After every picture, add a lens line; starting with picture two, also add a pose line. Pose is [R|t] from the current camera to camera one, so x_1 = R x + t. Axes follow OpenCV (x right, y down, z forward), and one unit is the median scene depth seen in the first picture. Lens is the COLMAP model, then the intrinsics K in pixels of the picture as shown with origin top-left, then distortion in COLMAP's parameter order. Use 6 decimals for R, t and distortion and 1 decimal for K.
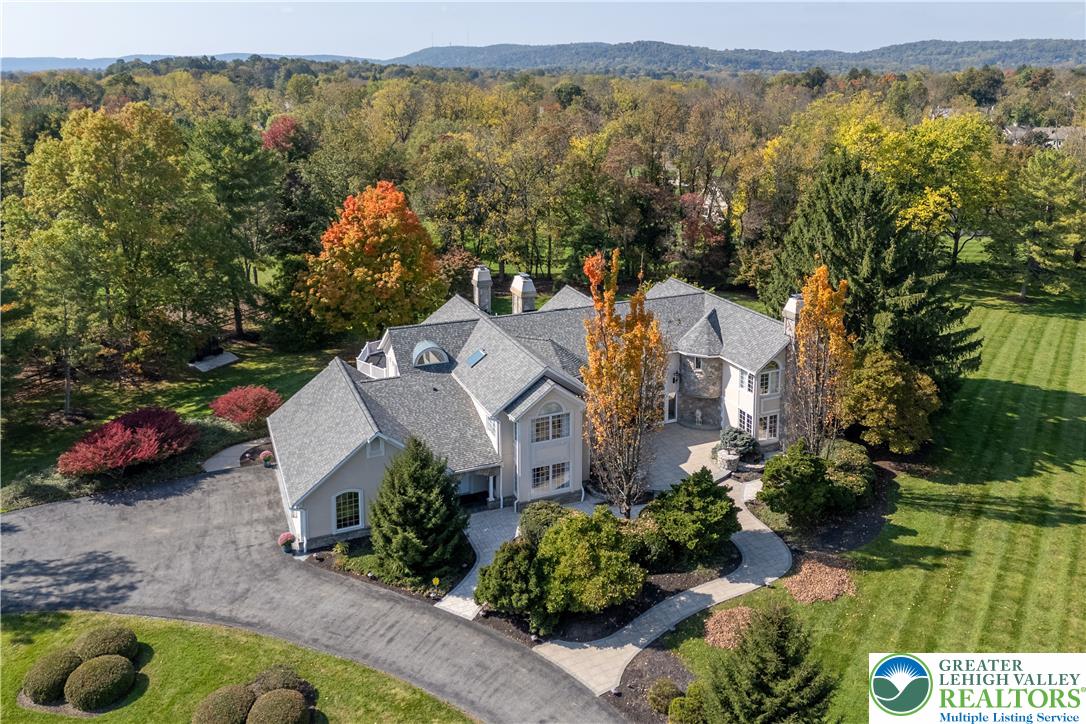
lens RADIAL K [[798.4, 0, 541.2], [0, 798.4, 195.3], [0, 0, 1]] dist [0.011017, 0.001736]
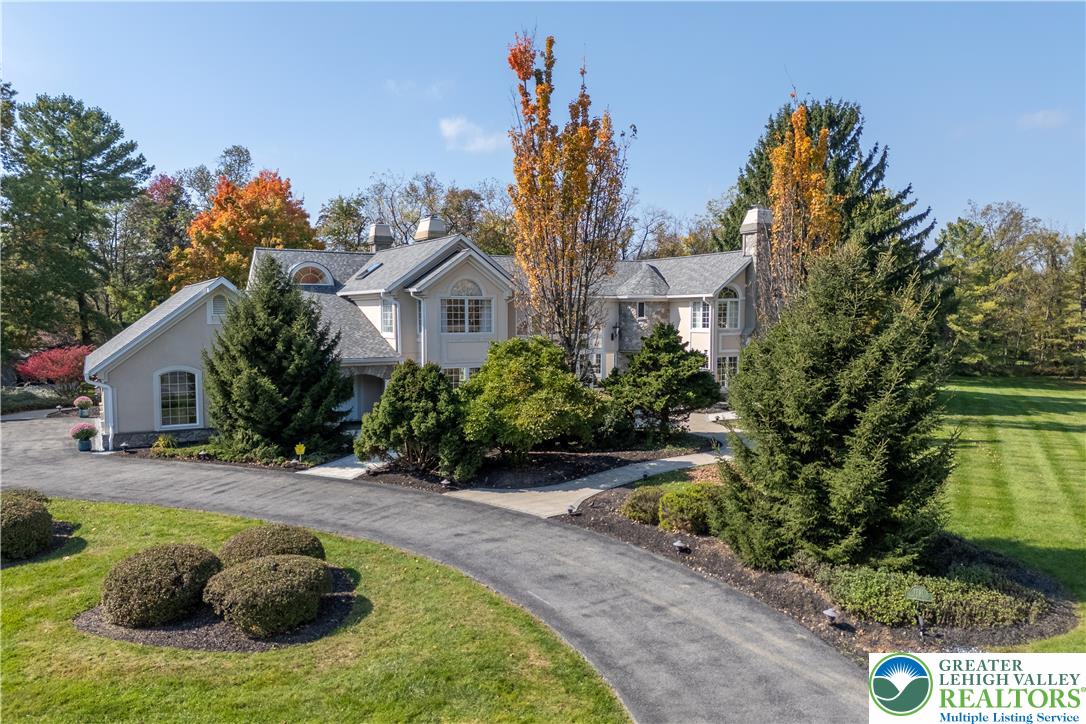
lens RADIAL K [[770.7, 0, 543.9], [0, 770.7, 328.3], [0, 0, 1]] dist [0.053938, -0.134531]
pose [[0.992914, -0.005831, 0.118690, -0.002475], [0.014991, 0.996962, -0.076430, 0.393075], [-0.117884, 0.077668, 0.989985, 0.283897]]
